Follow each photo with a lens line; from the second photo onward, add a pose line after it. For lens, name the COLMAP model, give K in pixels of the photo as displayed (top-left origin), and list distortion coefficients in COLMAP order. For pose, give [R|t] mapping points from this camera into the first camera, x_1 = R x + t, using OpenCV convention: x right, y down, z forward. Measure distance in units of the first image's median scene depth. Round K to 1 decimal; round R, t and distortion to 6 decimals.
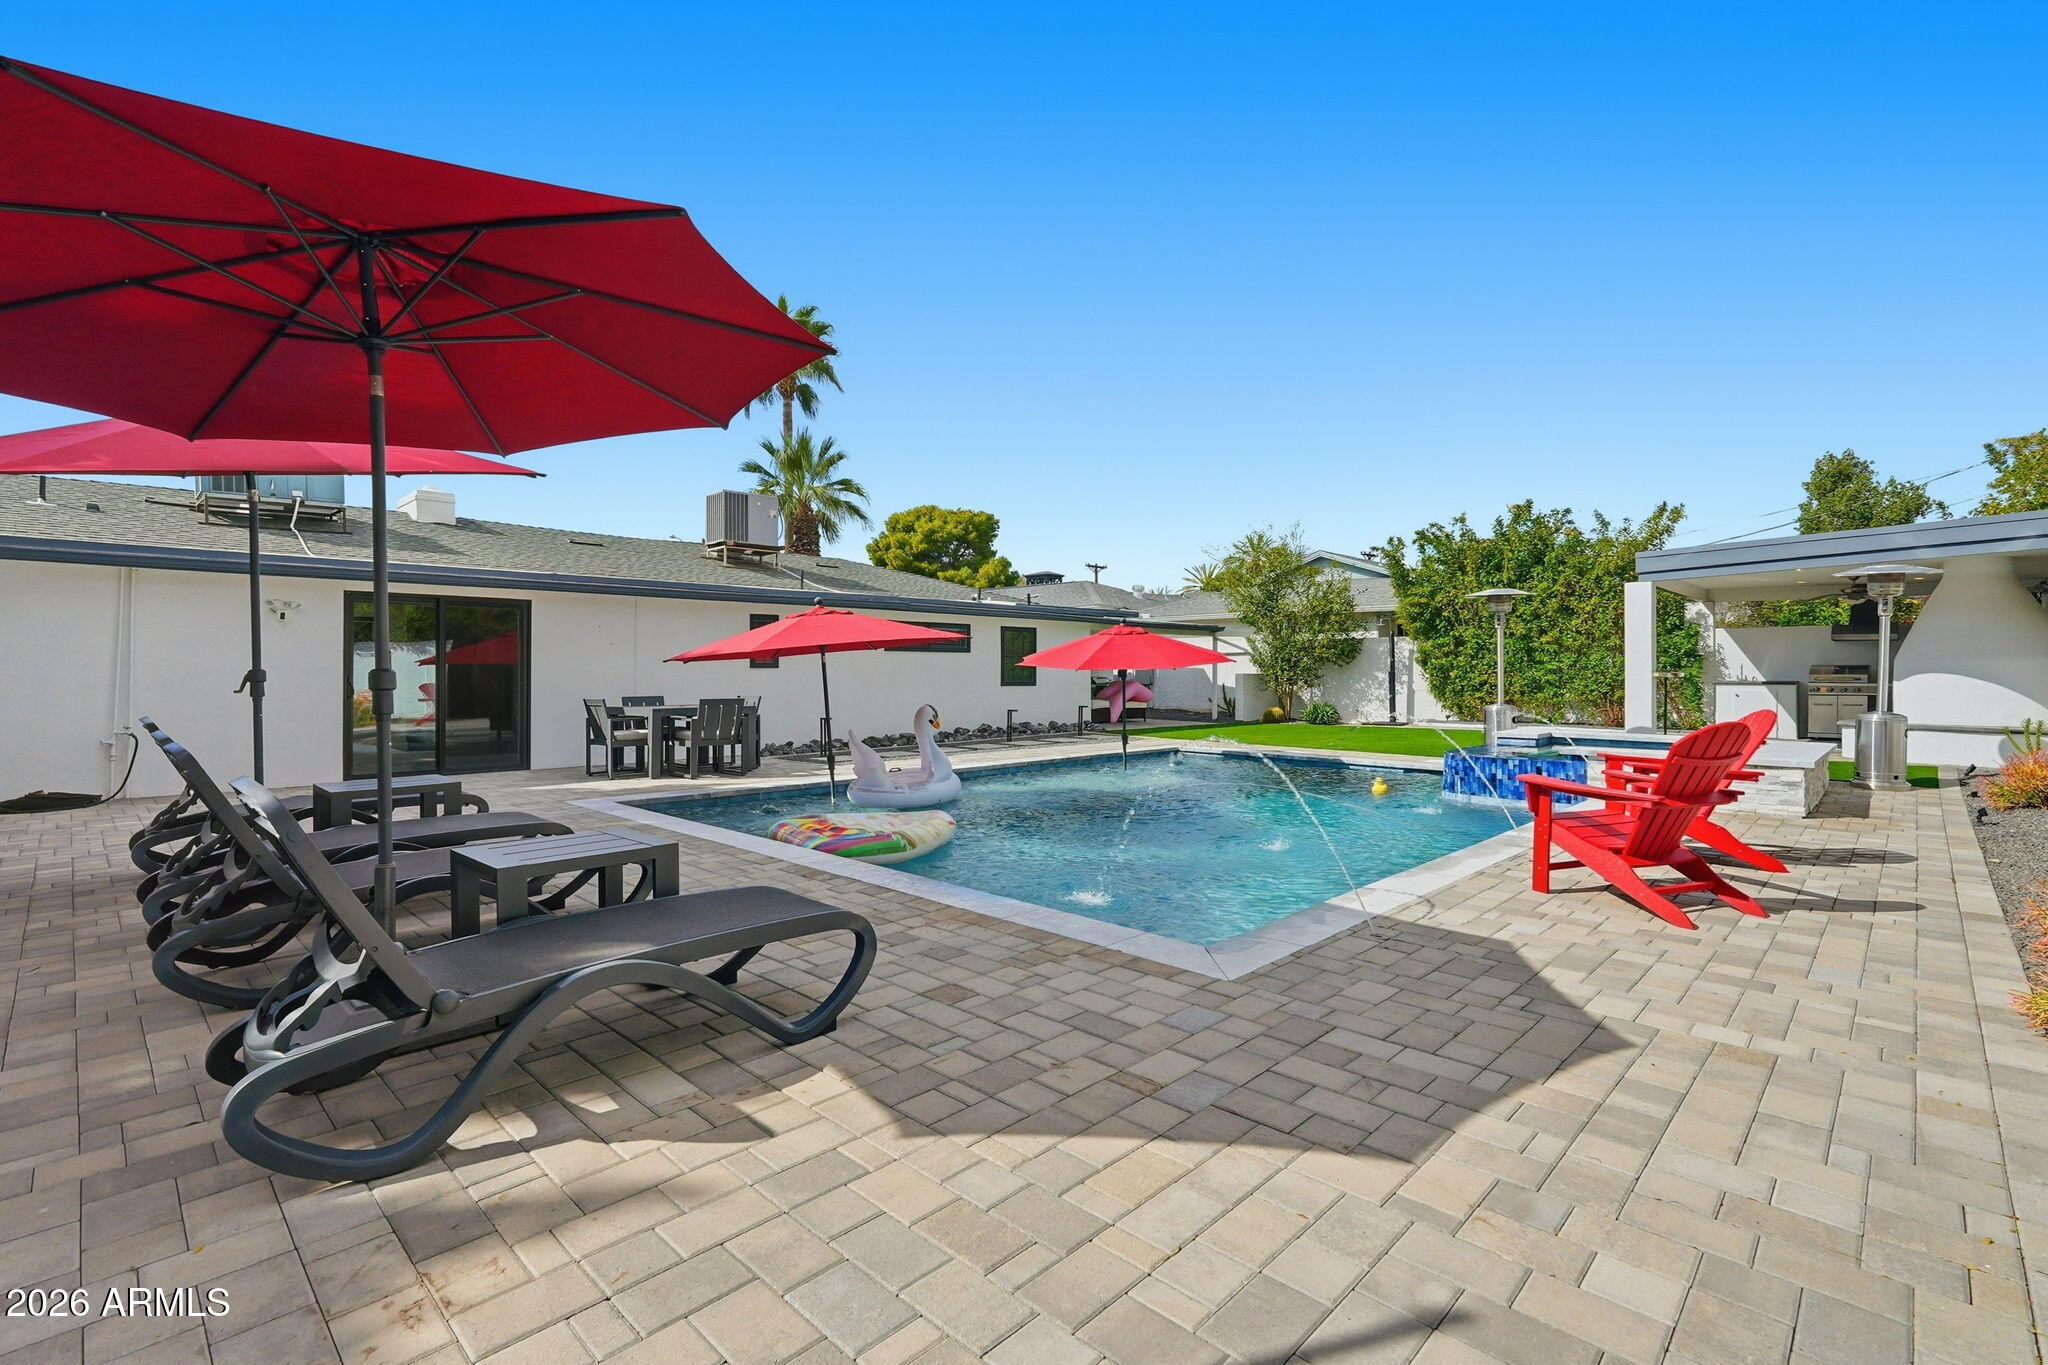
lens RADIAL K [[929.3, 0, 1004.6], [0, 929.3, 682.6], [0, 0, 1]] dist [-0.011065, 0.001853]
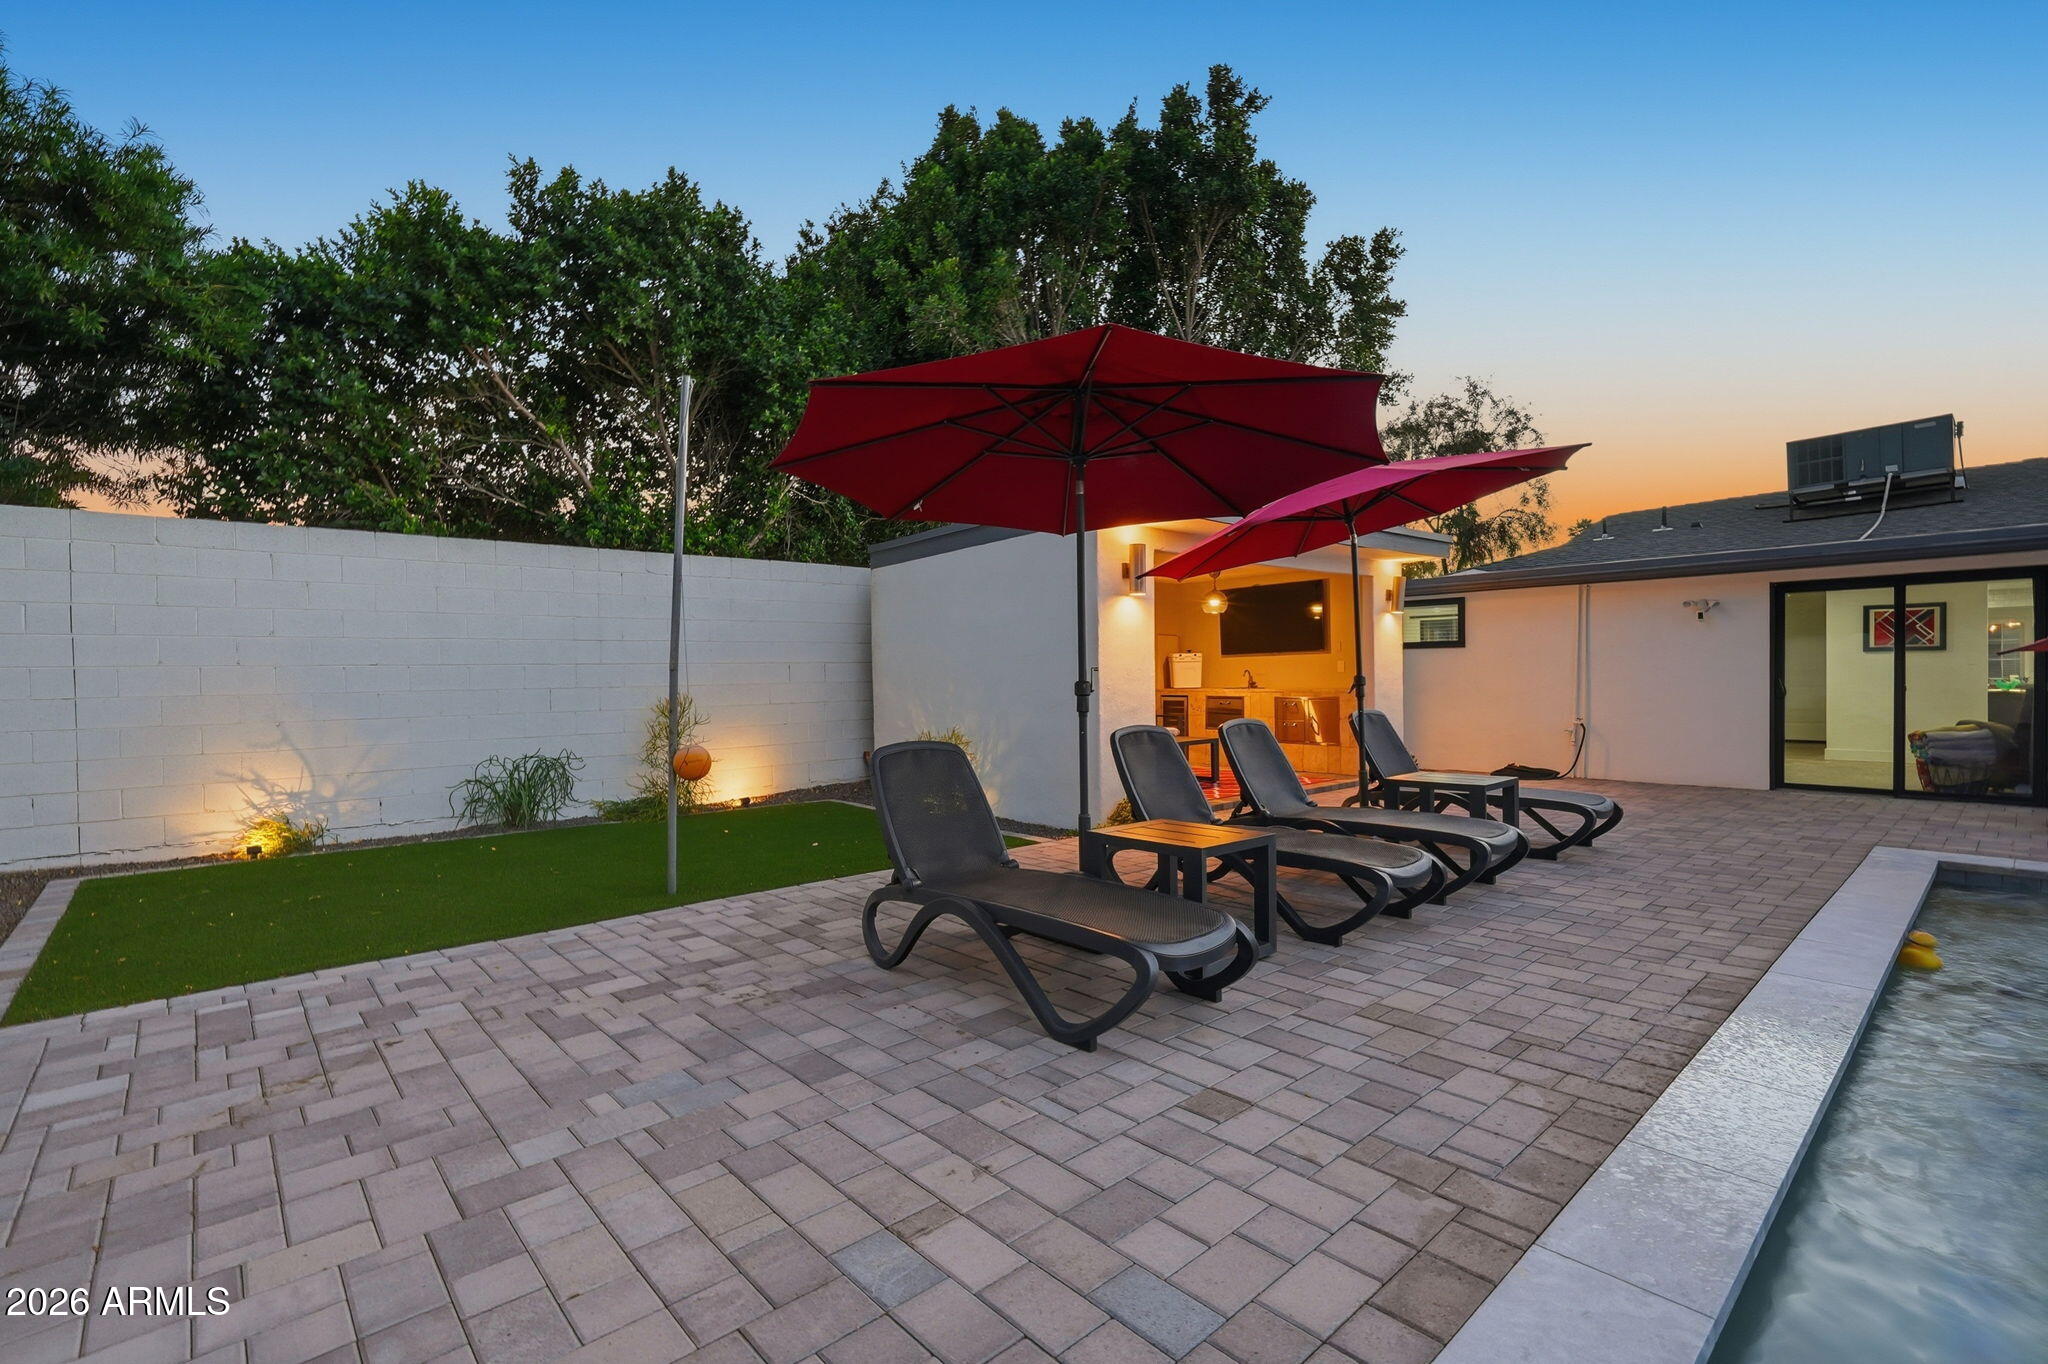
lens RADIAL K [[929.3, 0, 1016.2], [0, 929.3, 684.3], [0, 0, 1]] dist [-0.011065, 0.001853]
pose [[-0.066751, 0.005856, -0.997752, 0.723790], [0.002620, 0.999980, 0.005694, -0.014271], [0.997766, -0.002234, -0.066765, 0.909686]]
